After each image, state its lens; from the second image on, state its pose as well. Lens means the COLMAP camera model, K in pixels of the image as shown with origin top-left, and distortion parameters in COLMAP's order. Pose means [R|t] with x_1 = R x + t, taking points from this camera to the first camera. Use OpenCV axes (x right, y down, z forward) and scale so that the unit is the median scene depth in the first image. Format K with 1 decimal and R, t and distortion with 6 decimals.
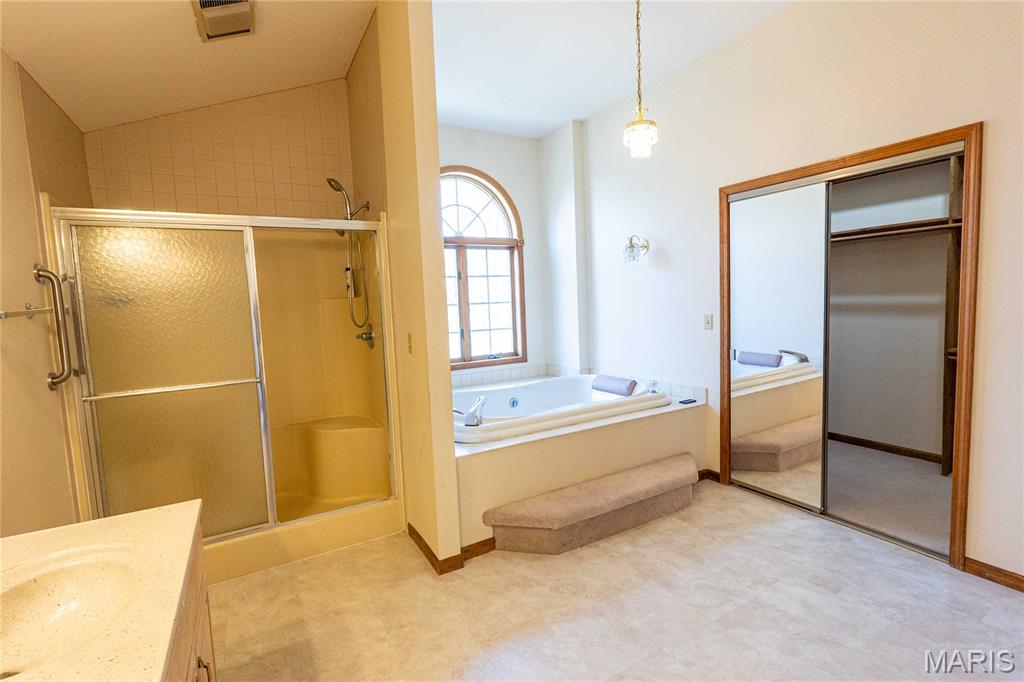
lens RADIAL K [[470.3, 0, 513.1], [0, 470.3, 340.6], [0, 0, 1]] dist [-0.006236, 0.000439]
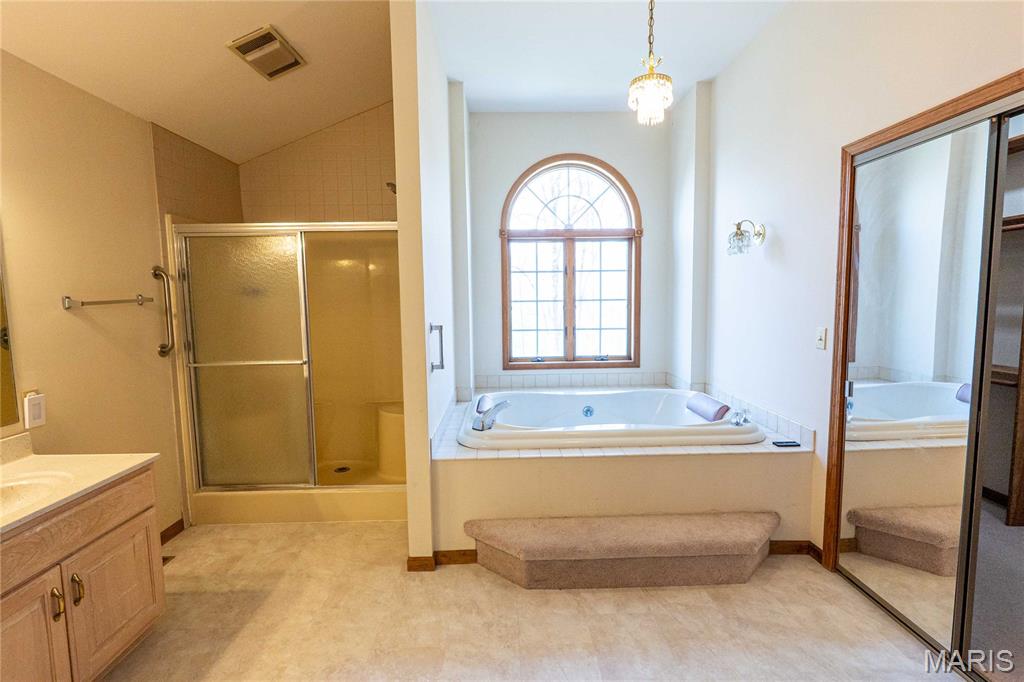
lens RADIAL K [[470.3, 0, 513.1], [0, 470.3, 340.6], [0, 0, 1]] dist [-0.006236, 0.000439]
pose [[0.878275, 0.072456, -0.472634, 0.393195], [-0.062466, 0.997368, 0.036820, -0.038843], [0.474058, -0.002815, 0.880489, 0.176289]]
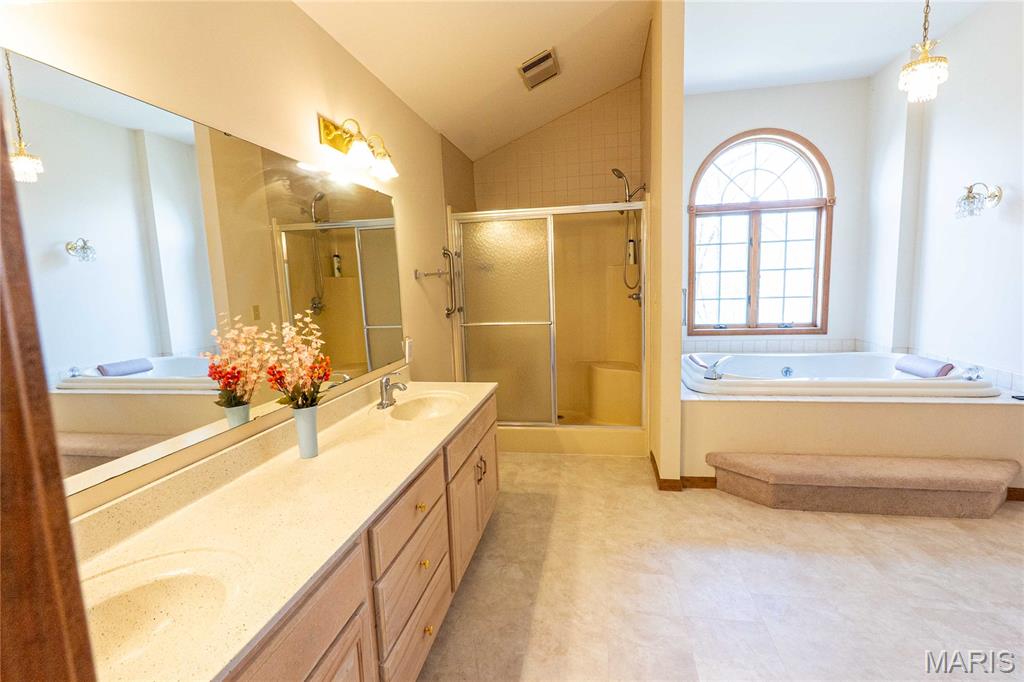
lens RADIAL K [[470.3, 0, 513.1], [0, 470.3, 340.6], [0, 0, 1]] dist [-0.006236, 0.000439]
pose [[0.764049, 0.095870, -0.637995, 0.244302], [-0.051420, 0.994801, 0.087907, 0.014611], [0.643106, -0.034360, 0.765006, -0.147999]]
